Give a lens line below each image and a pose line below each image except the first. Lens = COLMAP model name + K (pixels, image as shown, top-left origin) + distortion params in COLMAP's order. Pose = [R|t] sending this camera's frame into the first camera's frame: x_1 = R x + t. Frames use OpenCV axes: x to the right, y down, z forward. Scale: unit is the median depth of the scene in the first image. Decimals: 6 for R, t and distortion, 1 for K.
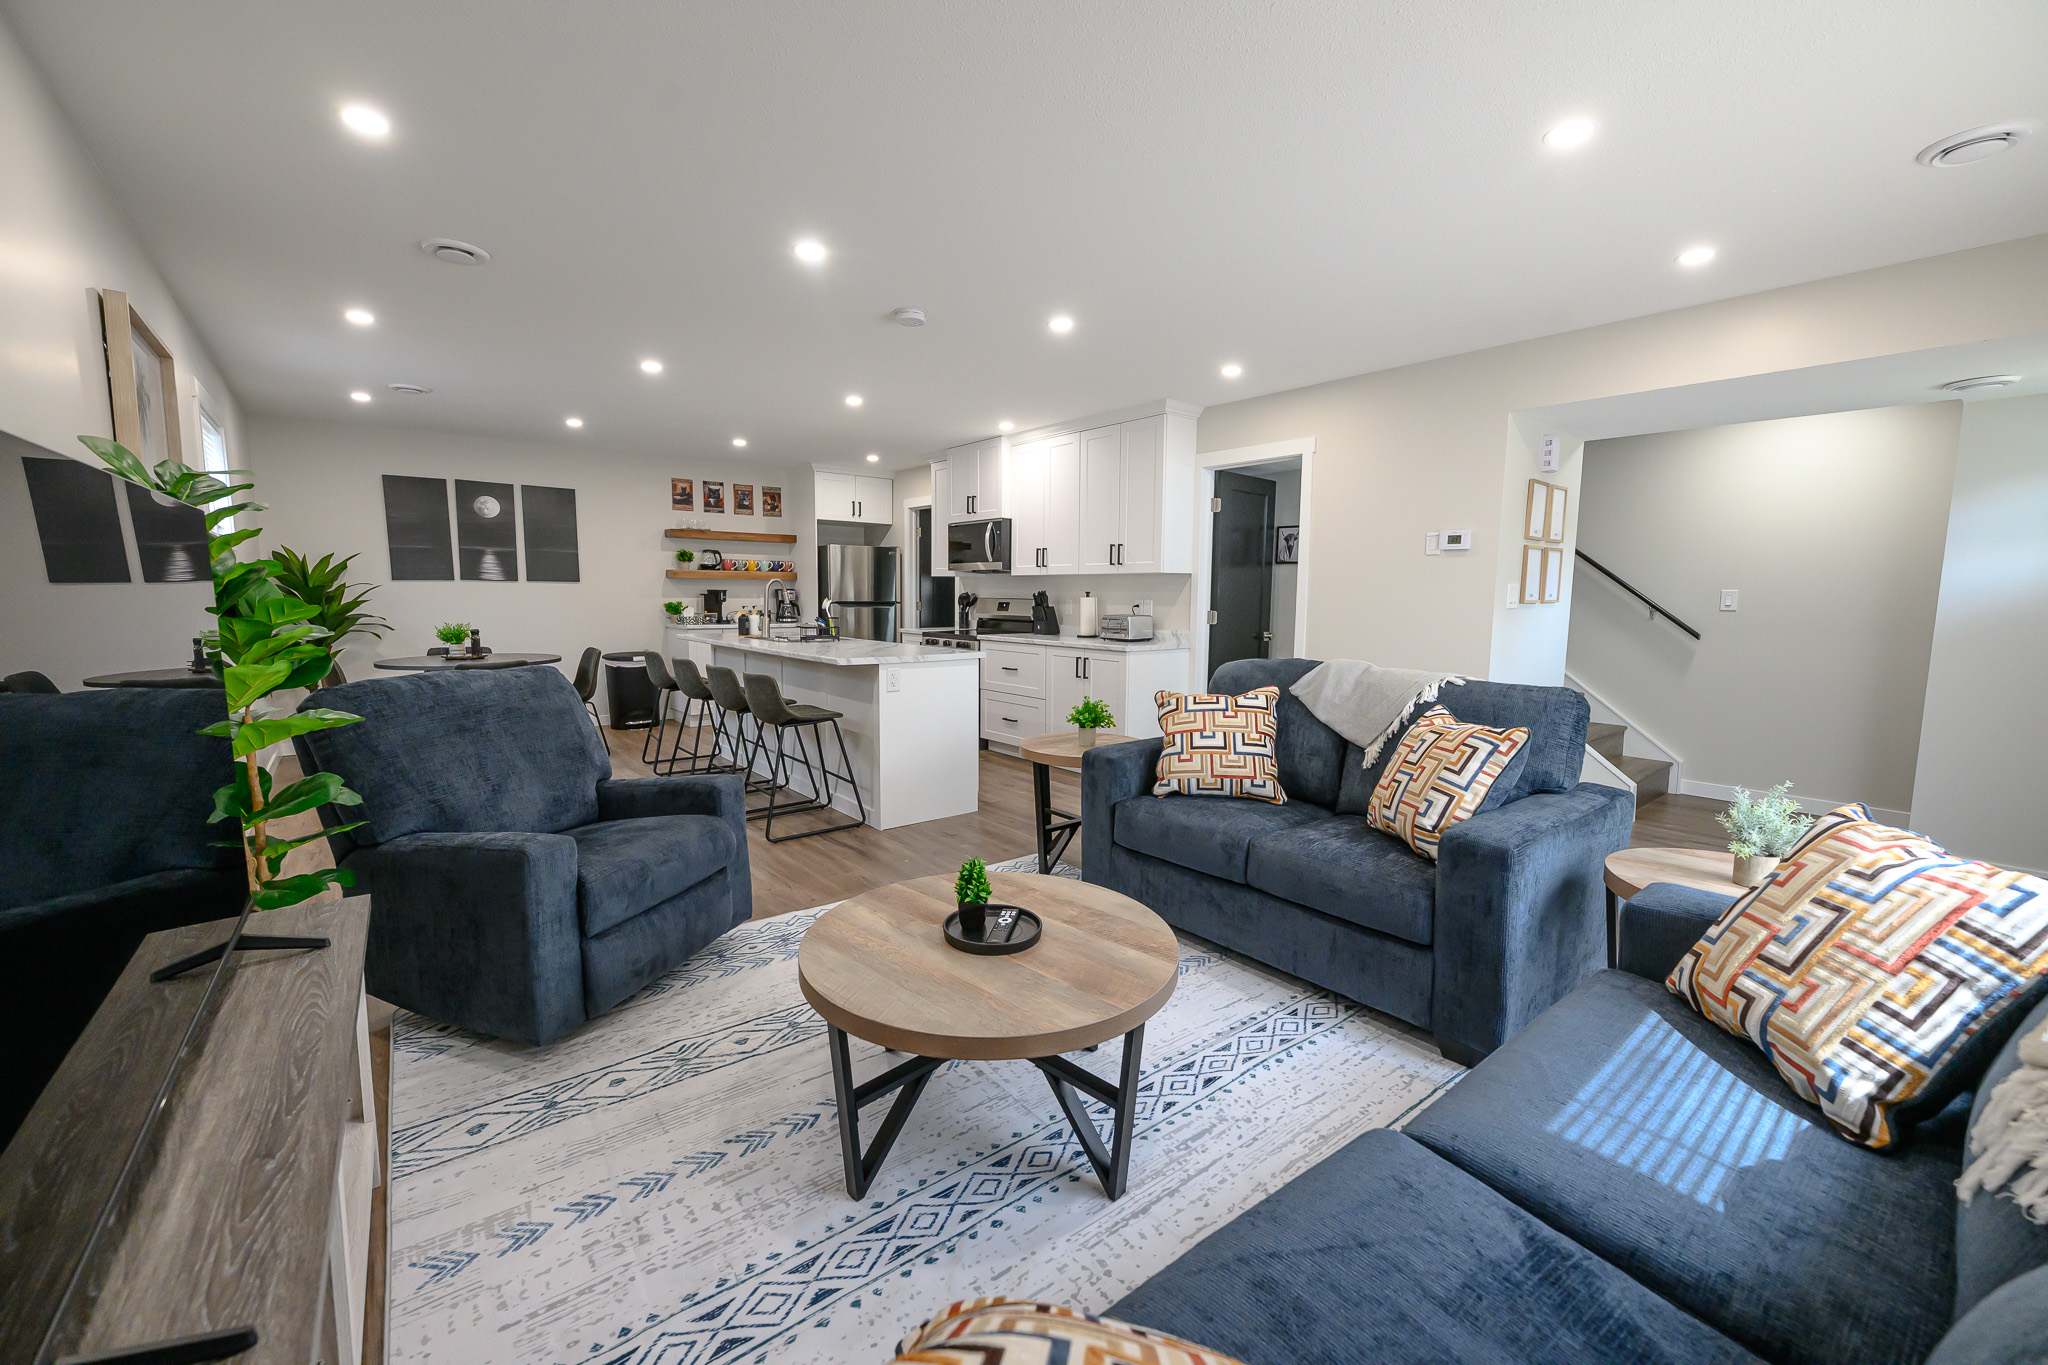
lens RADIAL K [[810.4, 0, 1014.0], [0, 810.4, 684.1], [0, 0, 1]] dist [-0.000101, 0.000041]
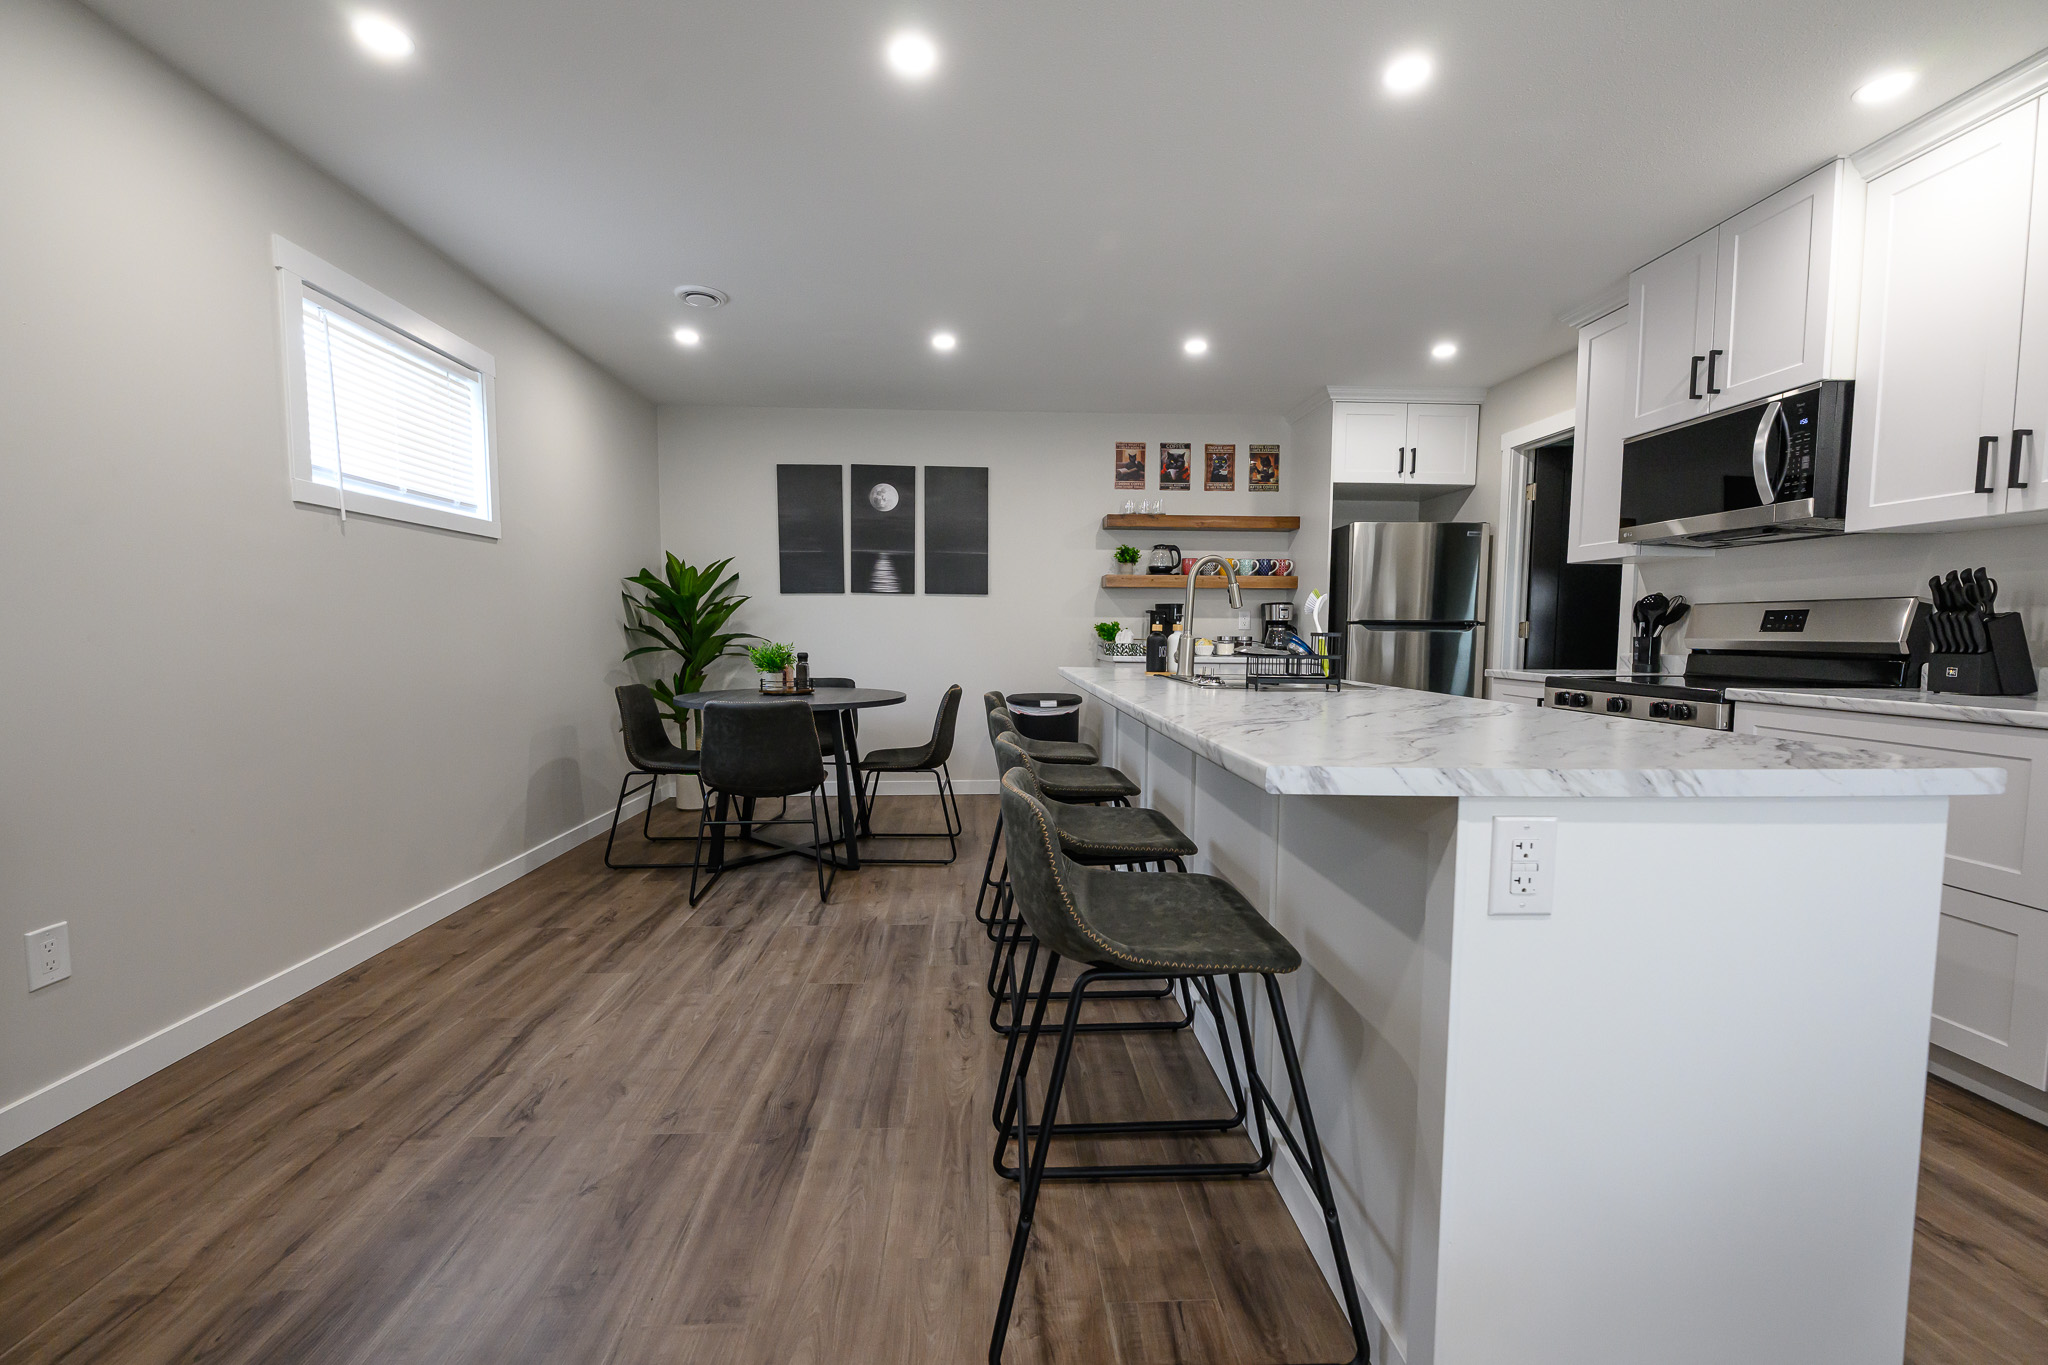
lens RADIAL K [[822.6, 0, 1017.7], [0, 822.6, 687.3], [0, 0, 1]] dist [-0.001026, -0.000096]
pose [[0.806887, 0.037510, -0.589514, -0.077138], [-0.066113, 0.997446, -0.027025, -0.025089], [0.586995, 0.060780, 0.807306, 0.431432]]
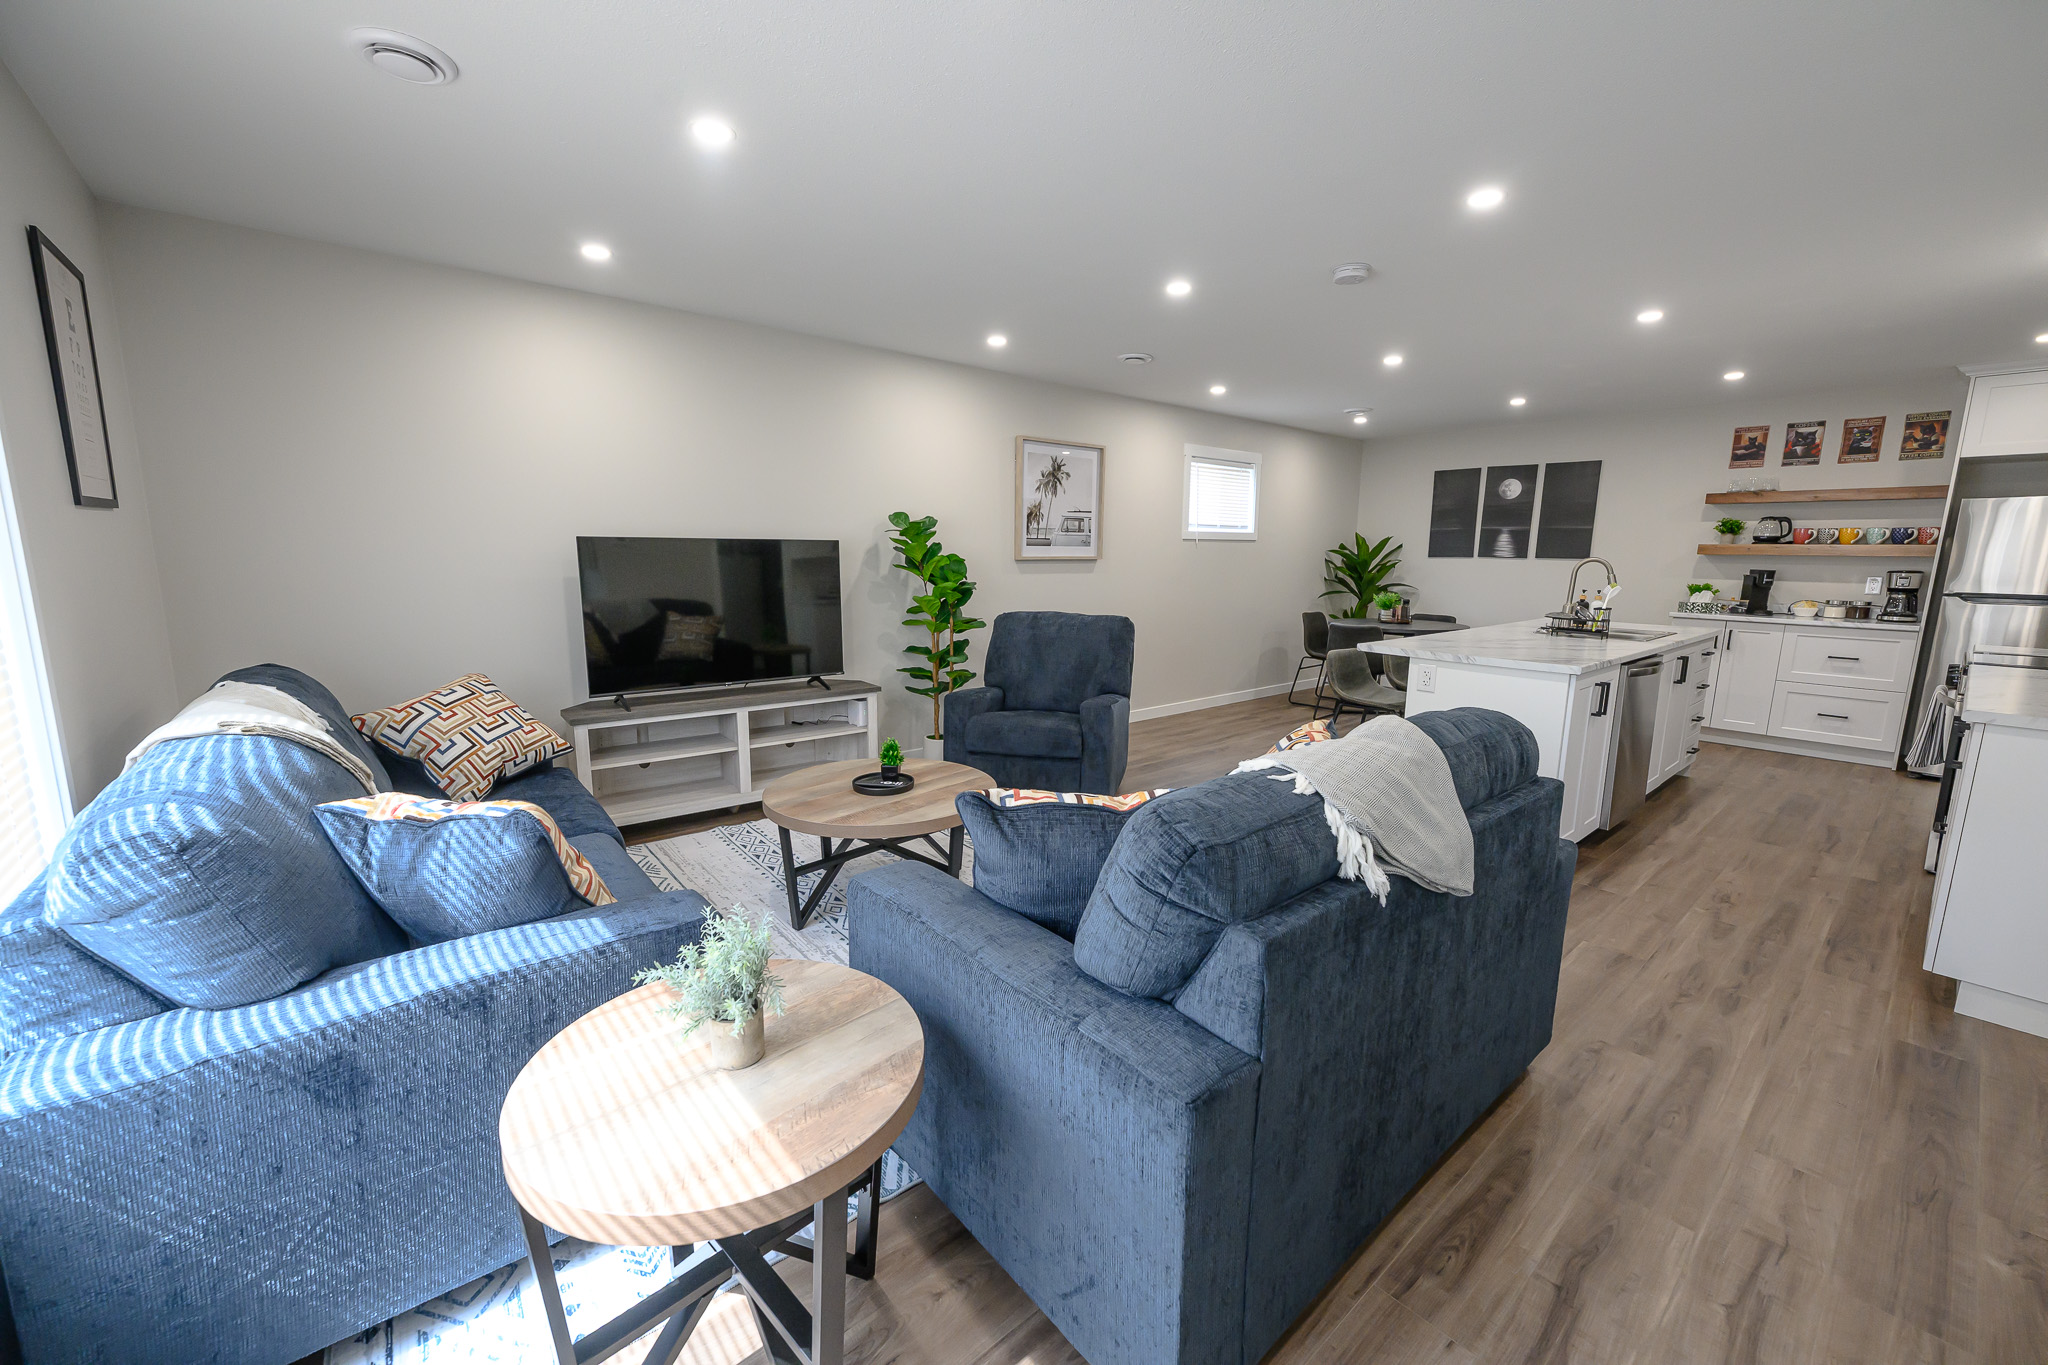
lens RADIAL K [[810.4, 0, 1014.0], [0, 810.4, 684.1], [0, 0, 1]] dist [-0.000101, 0.000041]
pose [[0.017133, 0.158112, -0.987272, 0.419417], [-0.121813, 0.980392, 0.154897, -0.048009], [0.992405, 0.117609, 0.036057, 0.319157]]
